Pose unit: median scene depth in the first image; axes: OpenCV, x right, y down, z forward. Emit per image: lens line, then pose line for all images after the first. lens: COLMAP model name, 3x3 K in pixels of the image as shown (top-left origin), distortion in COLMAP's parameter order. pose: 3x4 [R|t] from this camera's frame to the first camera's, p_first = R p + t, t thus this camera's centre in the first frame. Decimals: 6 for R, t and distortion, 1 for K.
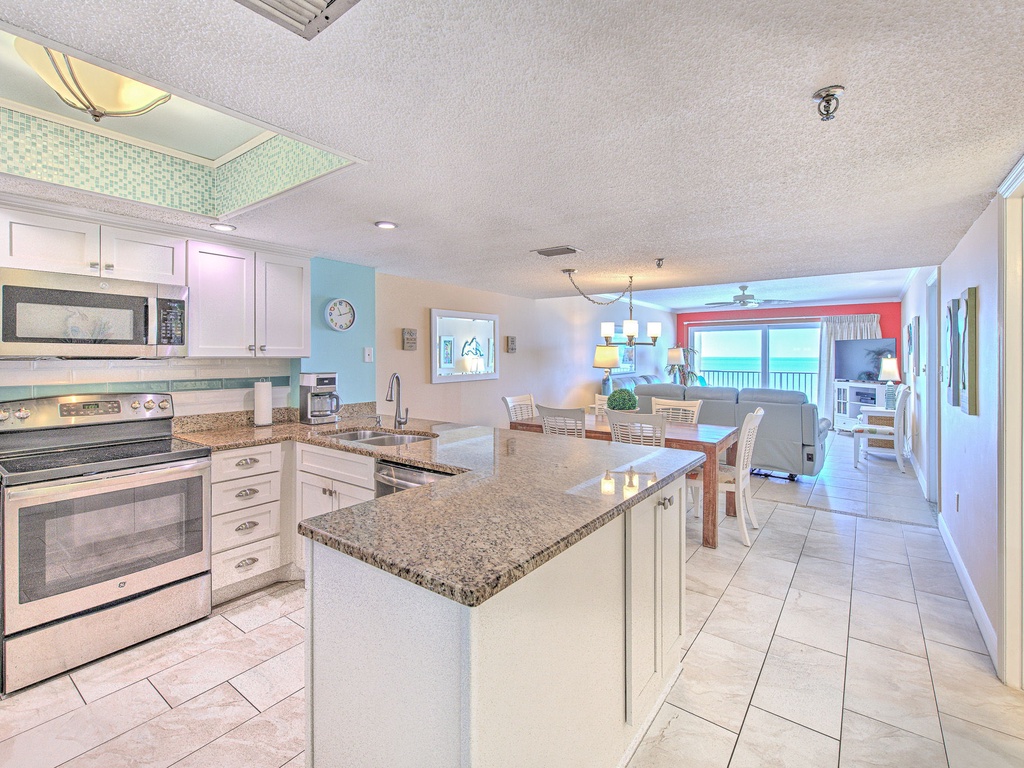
lens RADIAL K [[474.0, 0, 512.5], [0, 474.0, 352.1], [0, 0, 1]] dist [-0.000830, -0.000227]
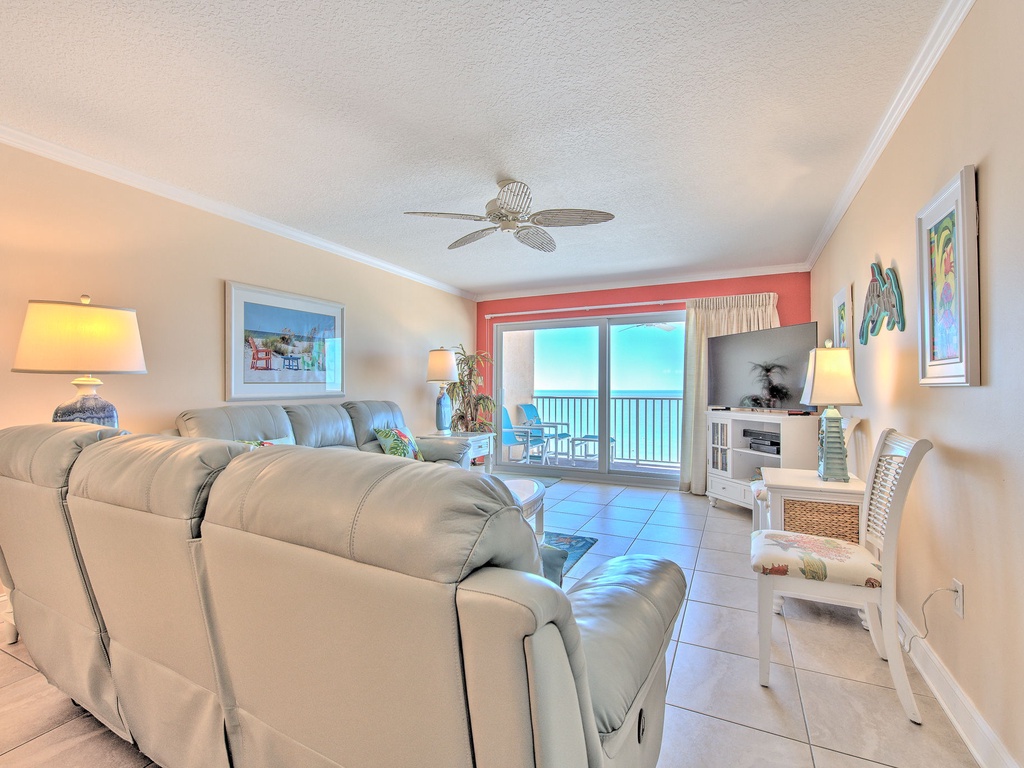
lens RADIAL K [[466.2, 0, 516.9], [0, 466.2, 376.4], [0, 0, 1]] dist [0.002135, -0.000115]
pose [[0.979487, 0.008410, 0.201330, 0.368008], [-0.004551, 0.999797, -0.019620, 0.035350], [-0.201454, 0.018301, 0.979327, 0.533789]]
